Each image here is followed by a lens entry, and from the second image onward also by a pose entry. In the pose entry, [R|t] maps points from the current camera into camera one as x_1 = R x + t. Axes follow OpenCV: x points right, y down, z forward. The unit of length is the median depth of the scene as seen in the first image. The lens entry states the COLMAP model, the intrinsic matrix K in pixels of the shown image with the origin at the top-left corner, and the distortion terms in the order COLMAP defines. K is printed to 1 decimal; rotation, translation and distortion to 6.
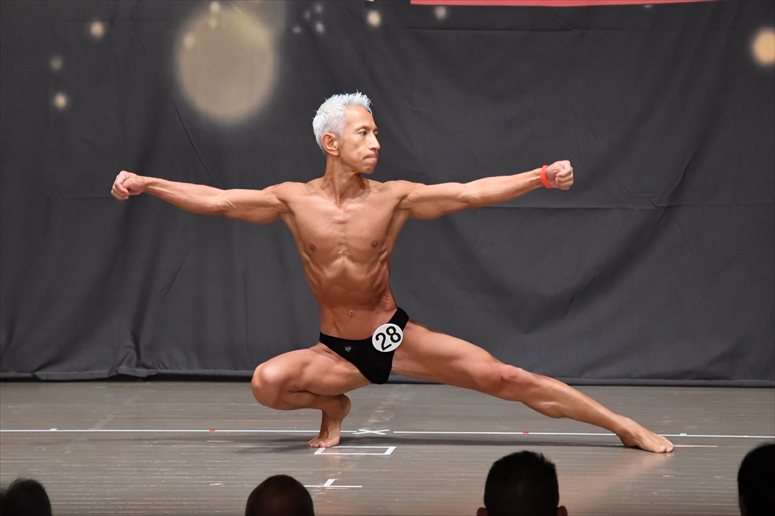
lens RADIAL K [[5366.0, 0, 387.5], [0, 5366.0, 258.0], [0, 0, 1]] dist [2.228947, -20.155584]
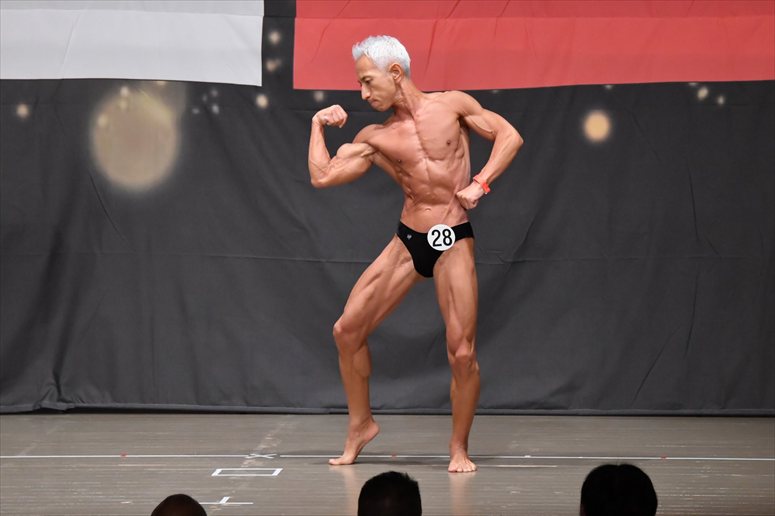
lens RADIAL K [[5153.7, 0, 387.5], [0, 5153.7, 258.0], [0, 0, 1]] dist [1.974857, 21.958429]
pose [[0.999778, -0.003209, 0.020815, 0.001193], [0.003324, 0.999980, -0.005466, -0.004267], [-0.020797, 0.005534, 0.999768, -0.118926]]
